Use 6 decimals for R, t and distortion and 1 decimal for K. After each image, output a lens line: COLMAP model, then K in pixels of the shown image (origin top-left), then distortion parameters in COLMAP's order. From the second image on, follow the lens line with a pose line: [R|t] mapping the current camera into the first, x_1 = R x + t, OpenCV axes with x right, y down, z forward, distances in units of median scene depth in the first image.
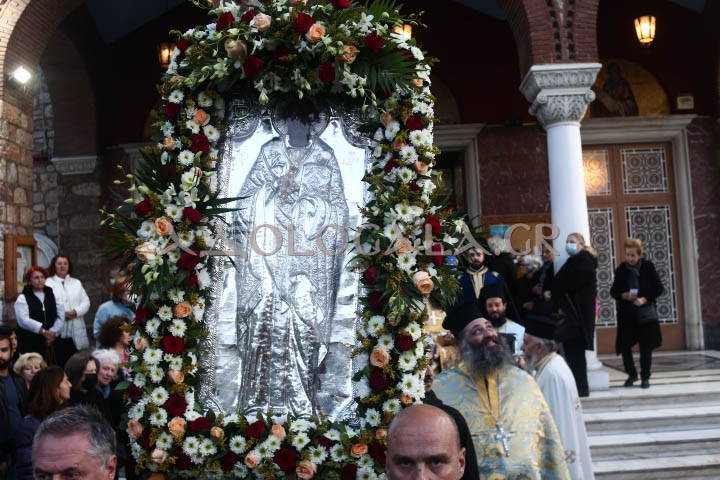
lens RADIAL K [[724.8, 0, 360.0], [0, 724.8, 240.0], [0, 0, 1]] dist [-0.107075, 0.061155]
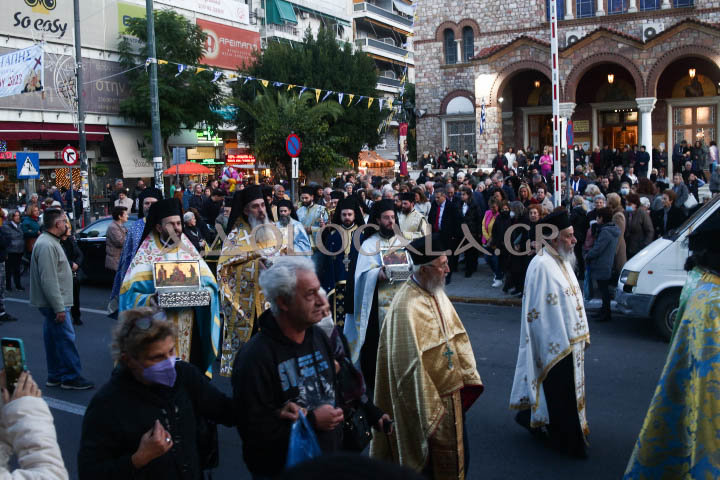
lens RADIAL K [[724.8, 0, 360.0], [0, 724.8, 240.0], [0, 0, 1]] dist [-0.107075, 0.061155]
pose [[0.896383, 0.051344, -0.440298, 0.432675], [0.029891, 0.984008, 0.175600, -0.146003], [0.442272, -0.170566, 0.880513, -2.134038]]
